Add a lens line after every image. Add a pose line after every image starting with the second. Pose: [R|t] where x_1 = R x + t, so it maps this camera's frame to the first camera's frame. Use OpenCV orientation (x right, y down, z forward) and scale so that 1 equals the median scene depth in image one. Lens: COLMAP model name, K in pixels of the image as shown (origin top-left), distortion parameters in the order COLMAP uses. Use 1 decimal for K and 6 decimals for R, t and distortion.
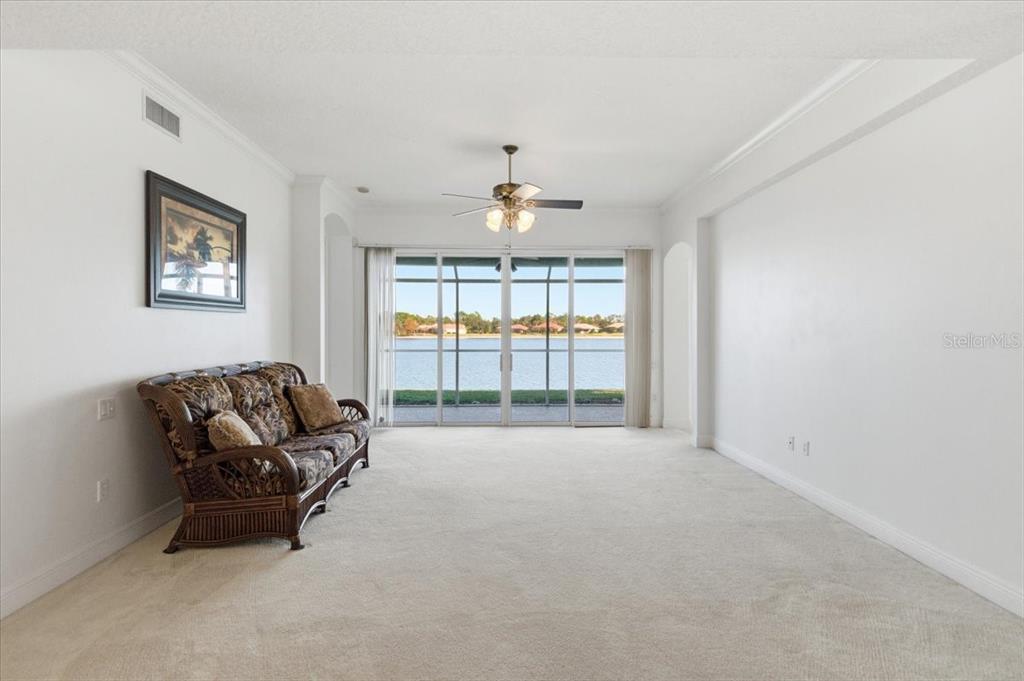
lens RADIAL K [[508.5, 0, 510.1], [0, 508.5, 333.2], [0, 0, 1]] dist [0.016177, -0.009592]
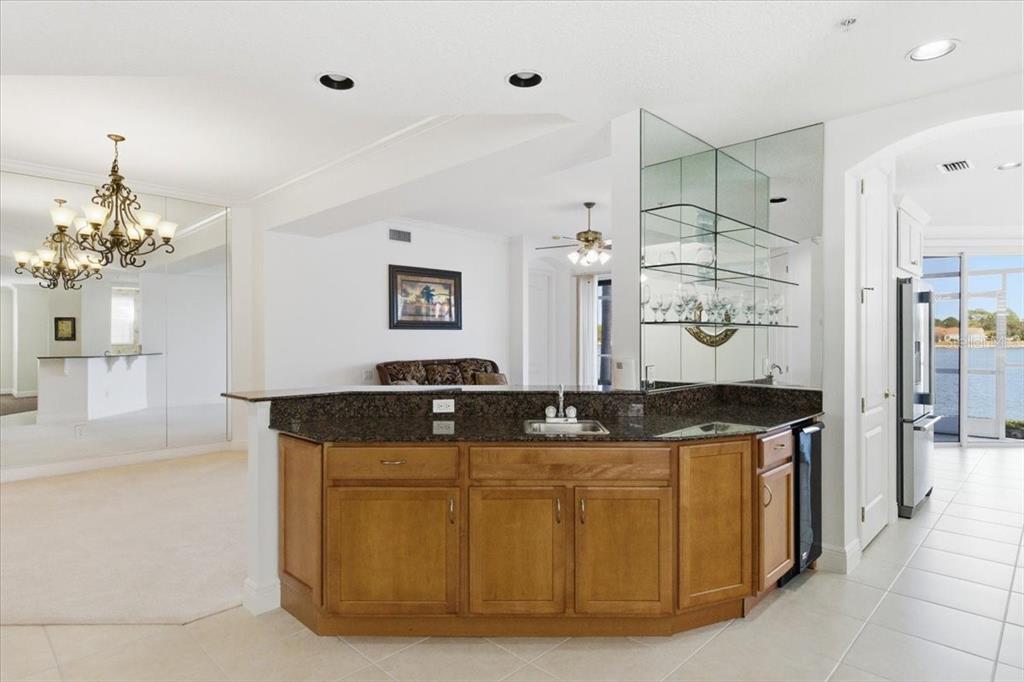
lens RADIAL K [[550.8, 0, 511.6], [0, 550.8, 342.0], [0, 0, 1]] dist [0.002921, -0.000382]
pose [[0.677832, 0.001549, -0.735215, 0.927632], [0.000821, 0.999996, 0.002864, -0.003454], [0.735216, -0.002545, 0.677828, -0.122685]]
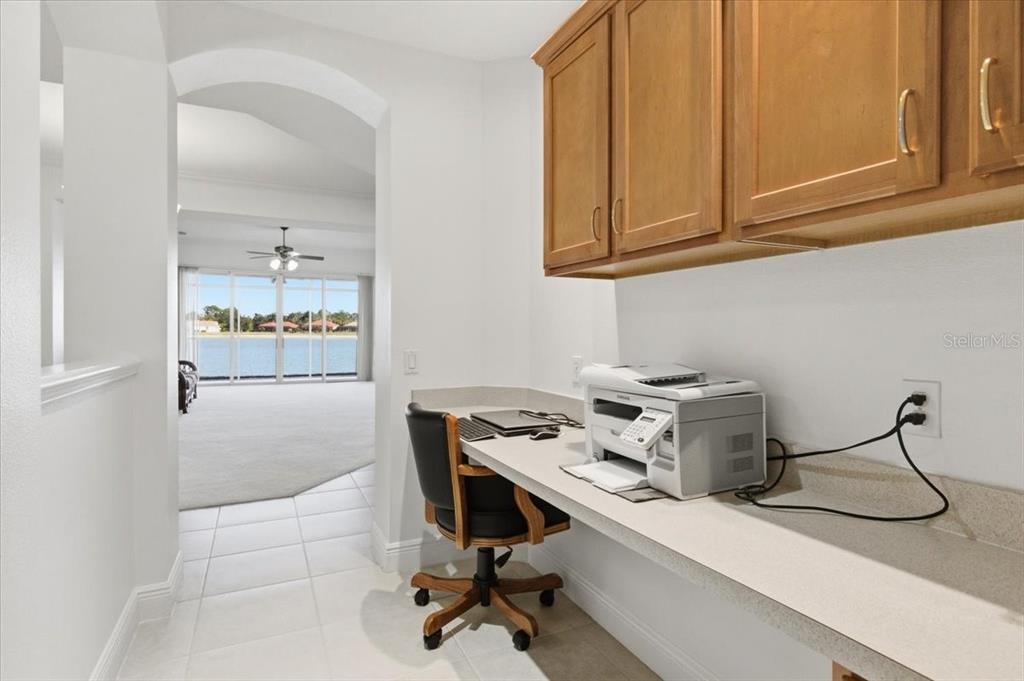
lens RADIAL K [[550.8, 0, 518.5], [0, 550.8, 332.2], [0, 0, 1]] dist [0.002921, -0.000382]
pose [[0.915041, 0.003836, 0.403343, -0.029030], [-0.003459, 0.999993, -0.001664, 0.034934], [-0.403346, 0.000127, 0.915047, -1.281621]]
